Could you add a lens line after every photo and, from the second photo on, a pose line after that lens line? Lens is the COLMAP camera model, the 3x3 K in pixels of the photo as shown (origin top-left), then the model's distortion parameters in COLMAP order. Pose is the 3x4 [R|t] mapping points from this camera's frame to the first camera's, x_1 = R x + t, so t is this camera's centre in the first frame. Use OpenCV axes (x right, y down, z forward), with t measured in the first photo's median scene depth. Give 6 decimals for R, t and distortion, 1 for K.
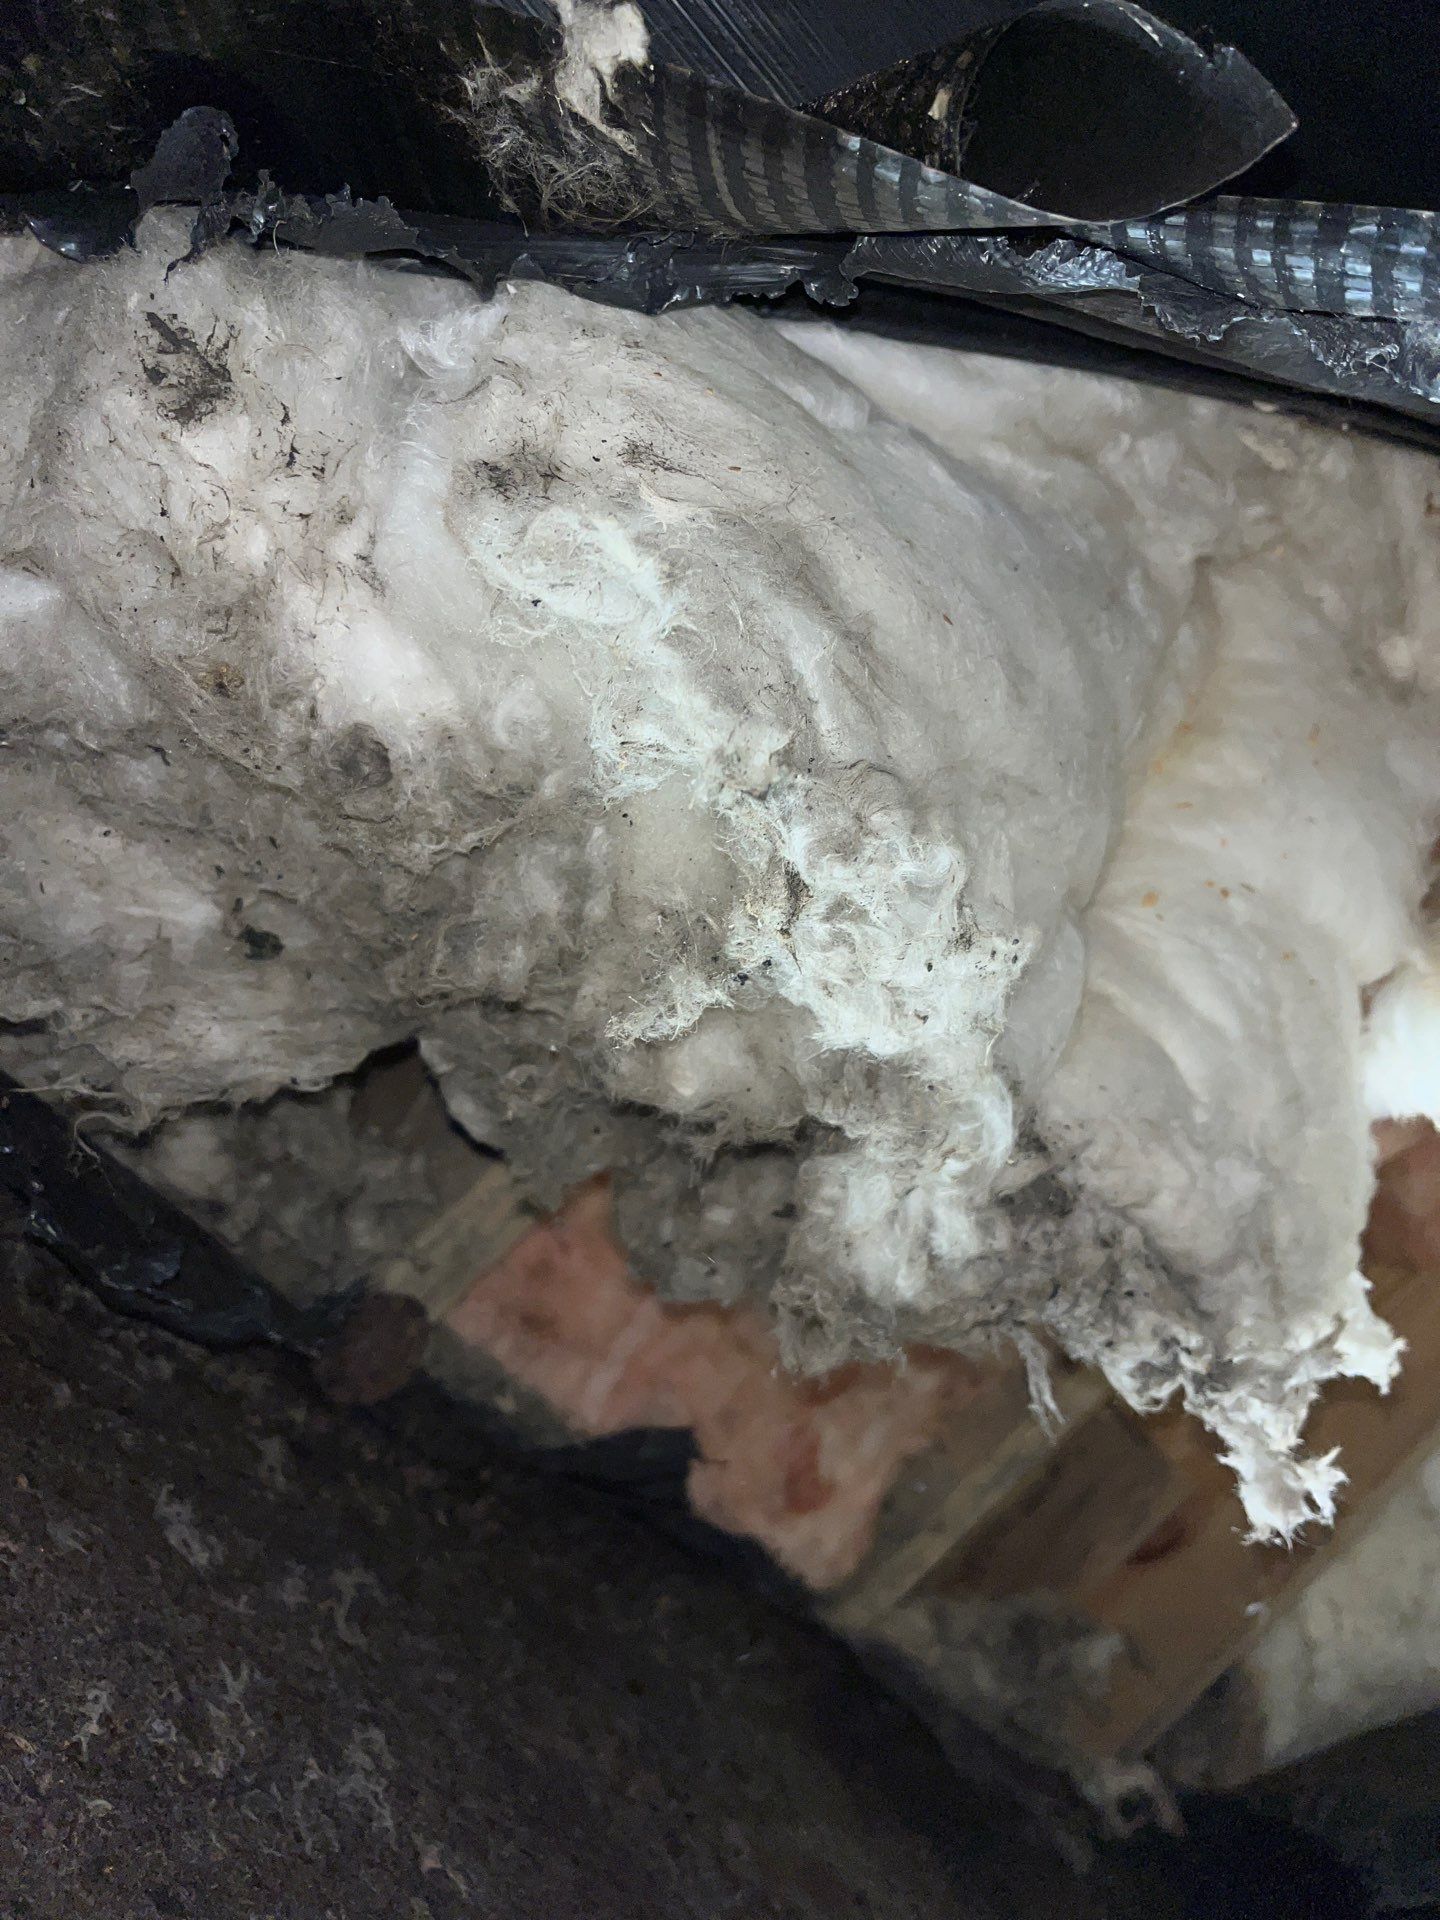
lens RADIAL K [[1541.7, 0, 720.1], [0, 1541.7, 898.0], [0, 0, 1]] dist [0.040798, -0.048262]
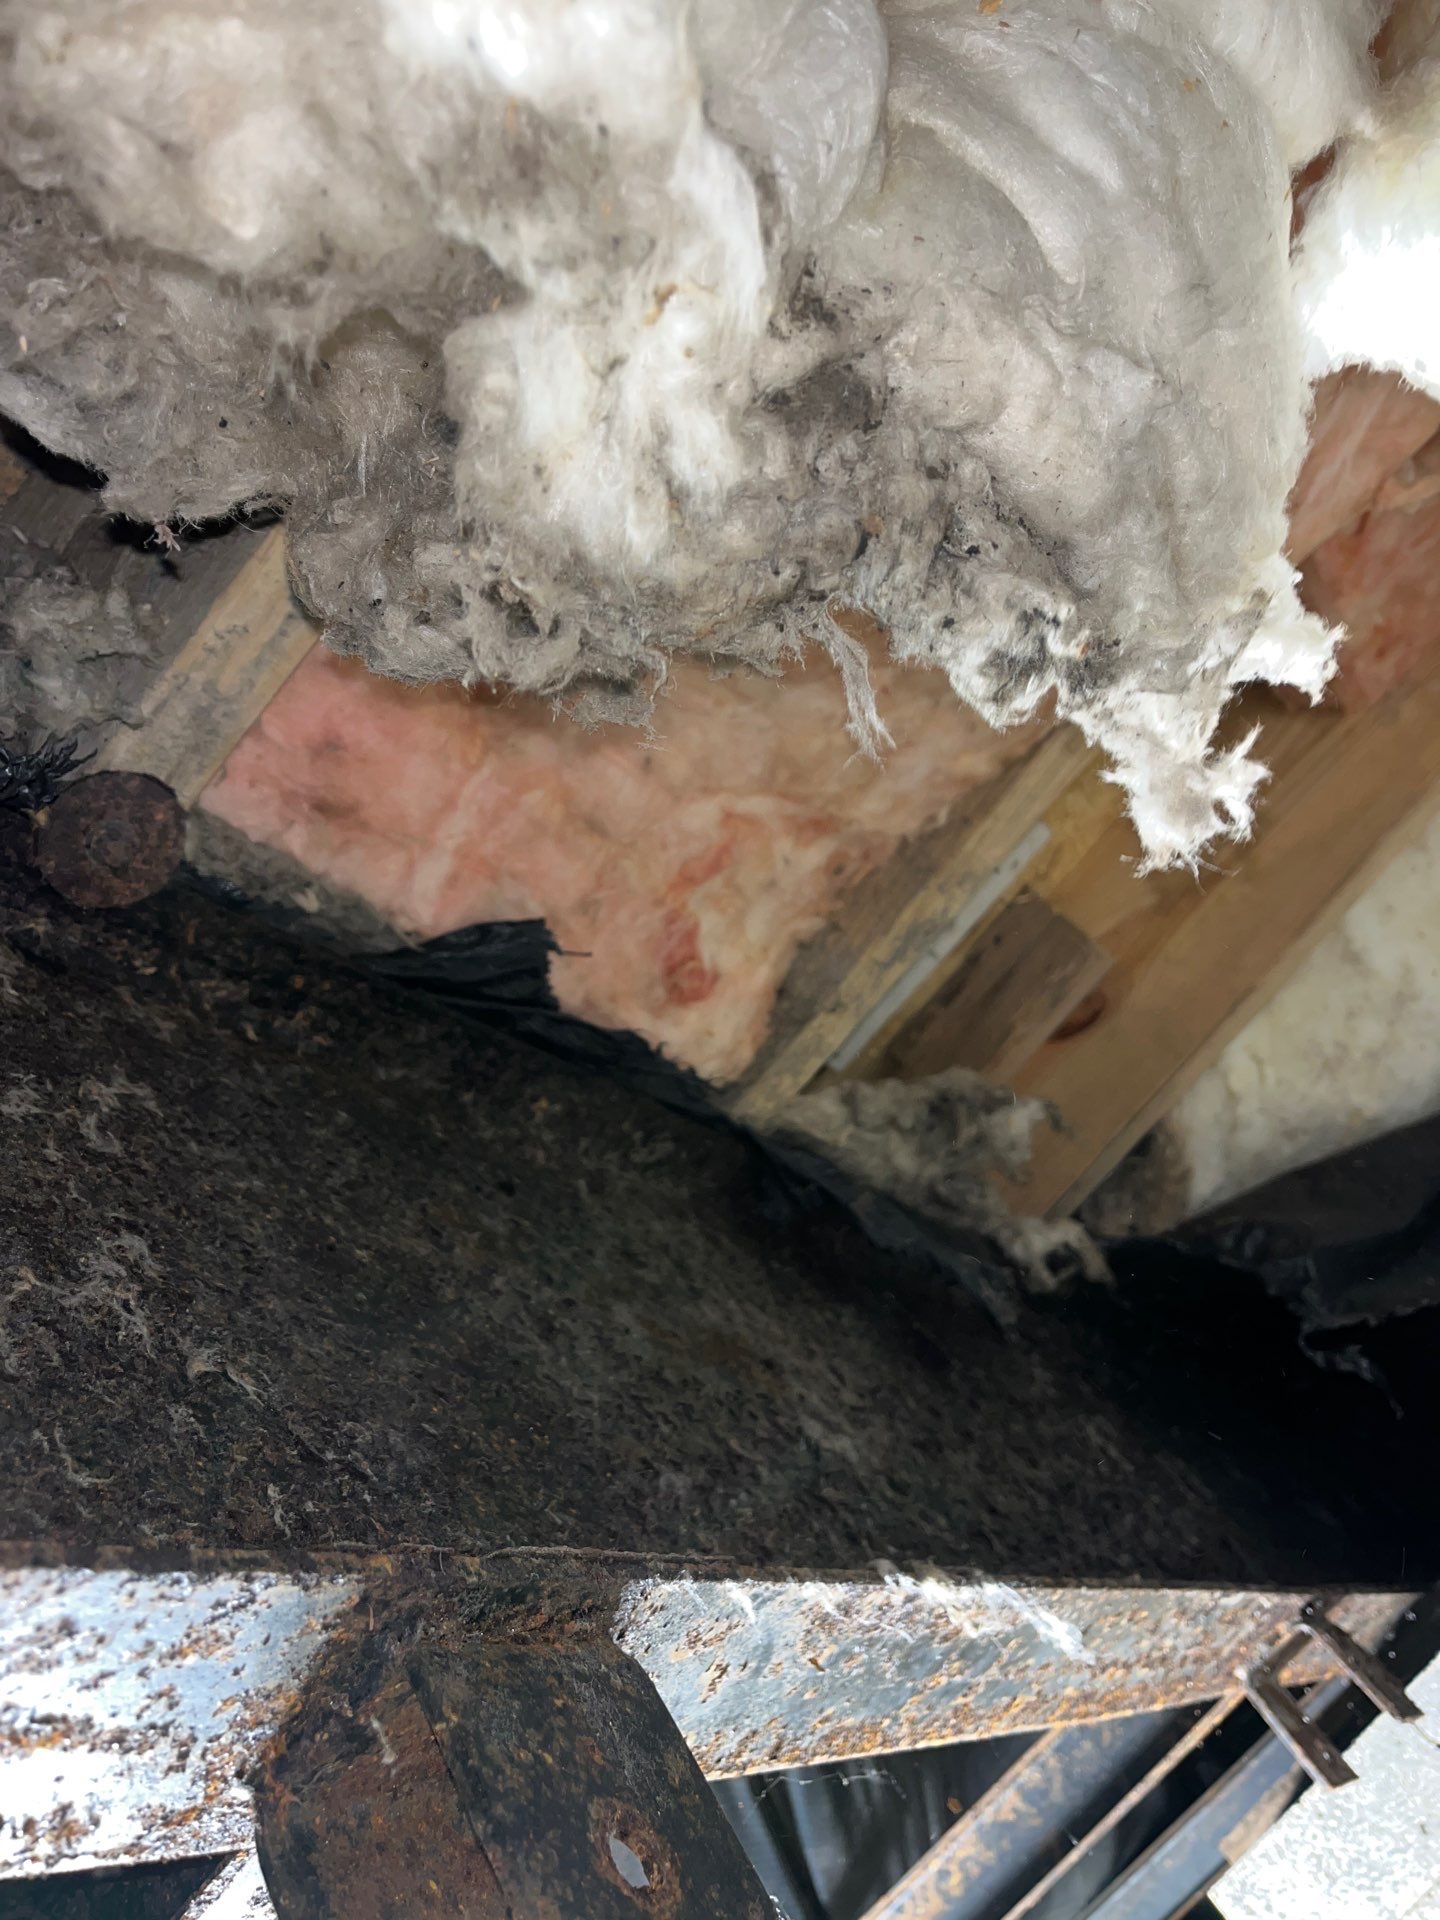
lens RADIAL K [[1541.7, 0, 720.1], [0, 1541.7, 898.0], [0, 0, 1]] dist [0.040798, -0.048262]
pose [[0.994311, -0.102616, 0.028544, 0.095702], [0.091959, 0.962277, 0.256059, 0.186213], [-0.053743, -0.251977, 0.966240, 0.235518]]
